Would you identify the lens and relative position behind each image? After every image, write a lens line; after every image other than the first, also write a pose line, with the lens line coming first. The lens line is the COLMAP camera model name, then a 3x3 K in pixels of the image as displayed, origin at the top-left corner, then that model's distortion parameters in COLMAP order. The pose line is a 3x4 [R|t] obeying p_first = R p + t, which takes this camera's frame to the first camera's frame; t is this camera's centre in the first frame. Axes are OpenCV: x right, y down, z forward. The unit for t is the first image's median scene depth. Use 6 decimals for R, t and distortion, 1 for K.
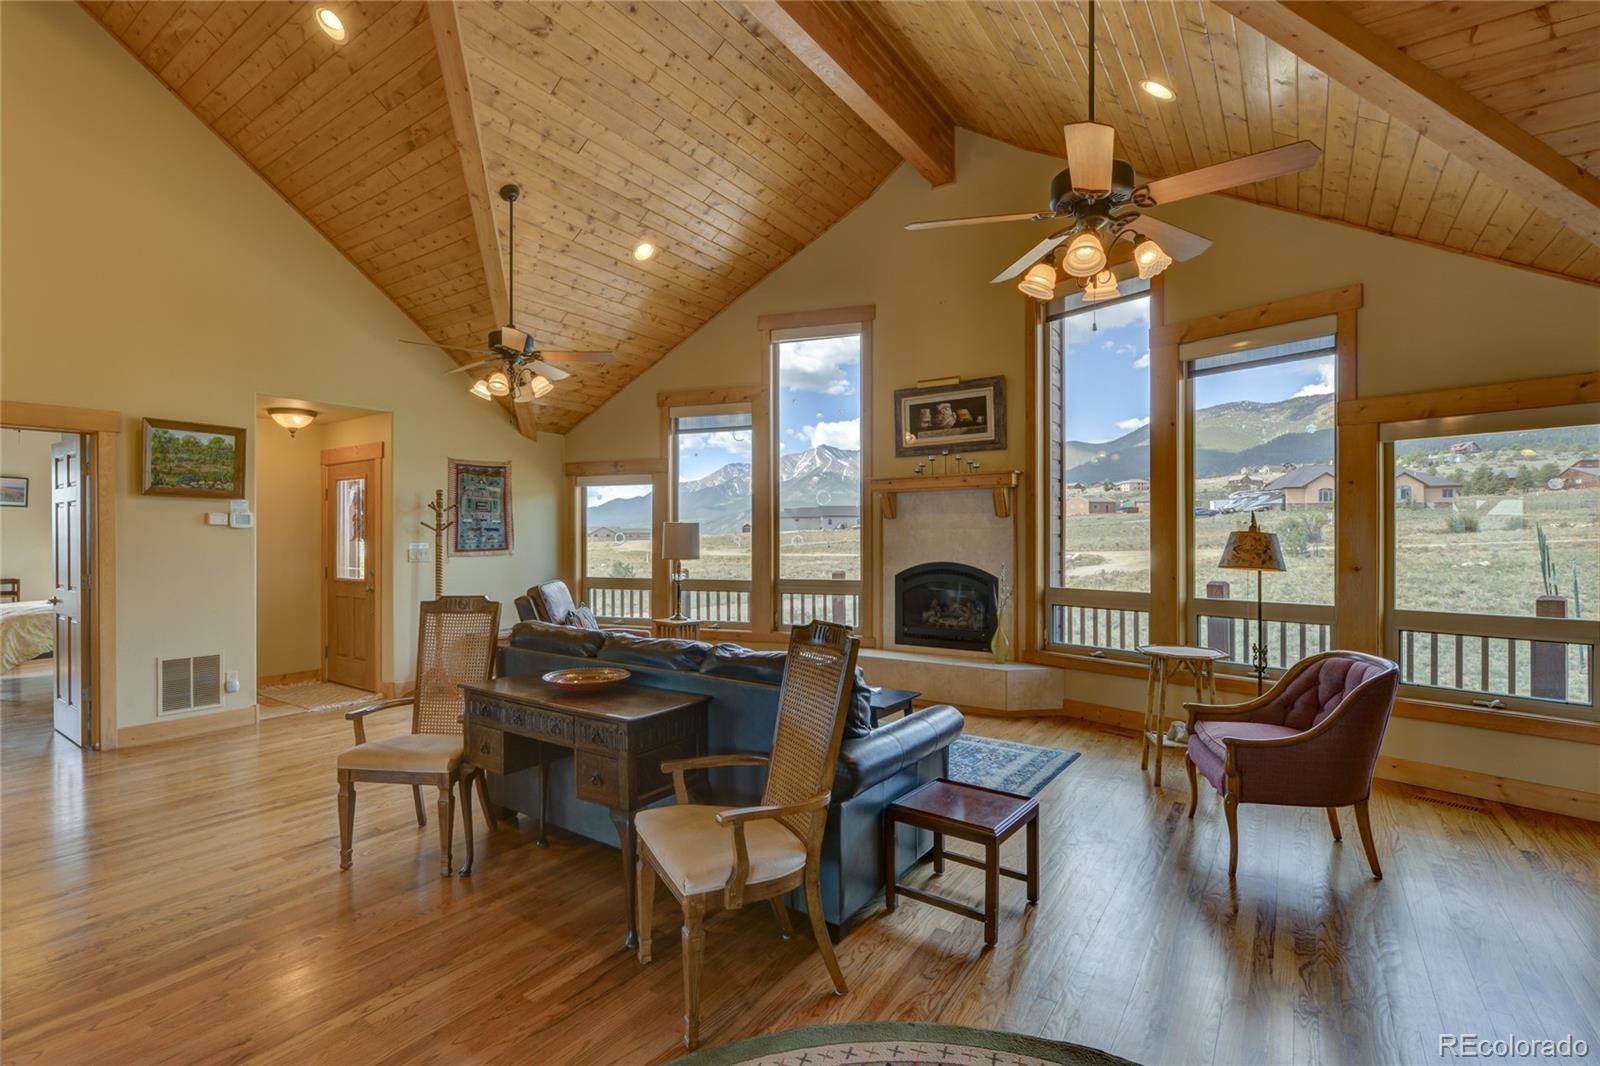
lens RADIAL K [[764.4, 0, 752.0], [0, 764.4, 539.3], [0, 0, 1]] dist [-0.011283, 0.000233]
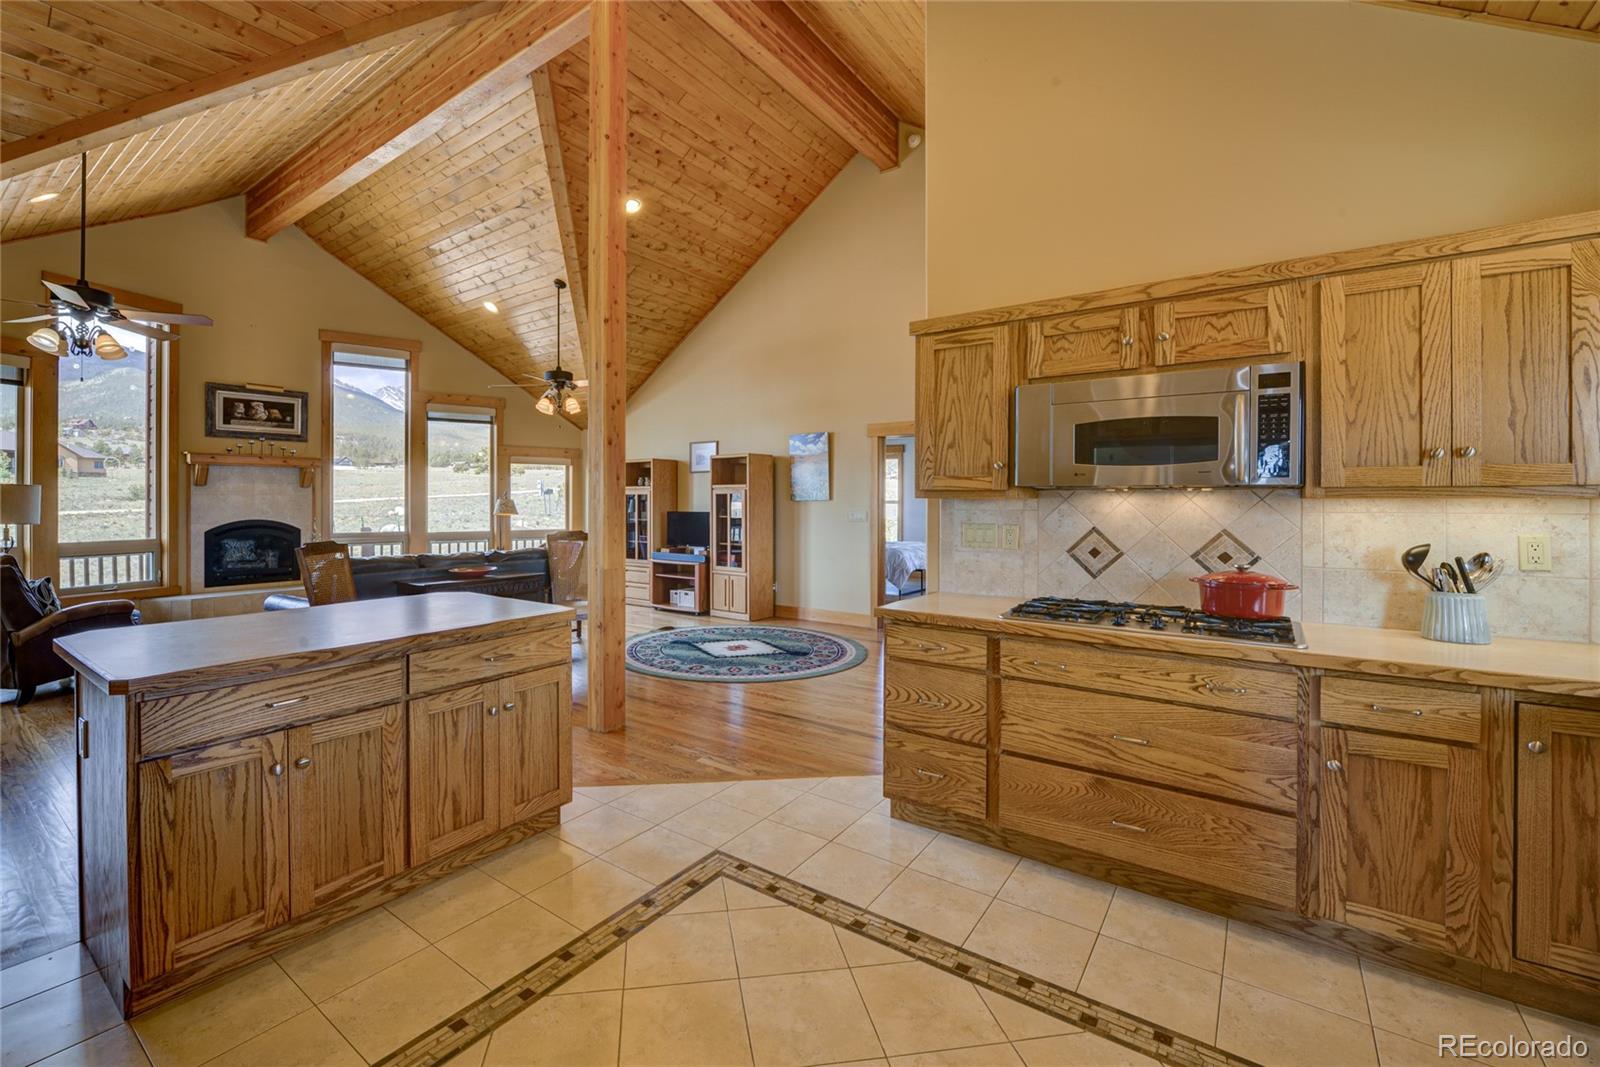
lens RADIAL K [[675.7, 0, 777.4], [0, 675.7, 502.5], [0, 0, 1]] dist [-0.013283, -0.000185]
pose [[-0.015551, 0.001177, 0.999878, -0.946958], [0.002976, 0.999995, -0.001131, 0.003813], [-0.999875, 0.002958, -0.015555, 0.098646]]
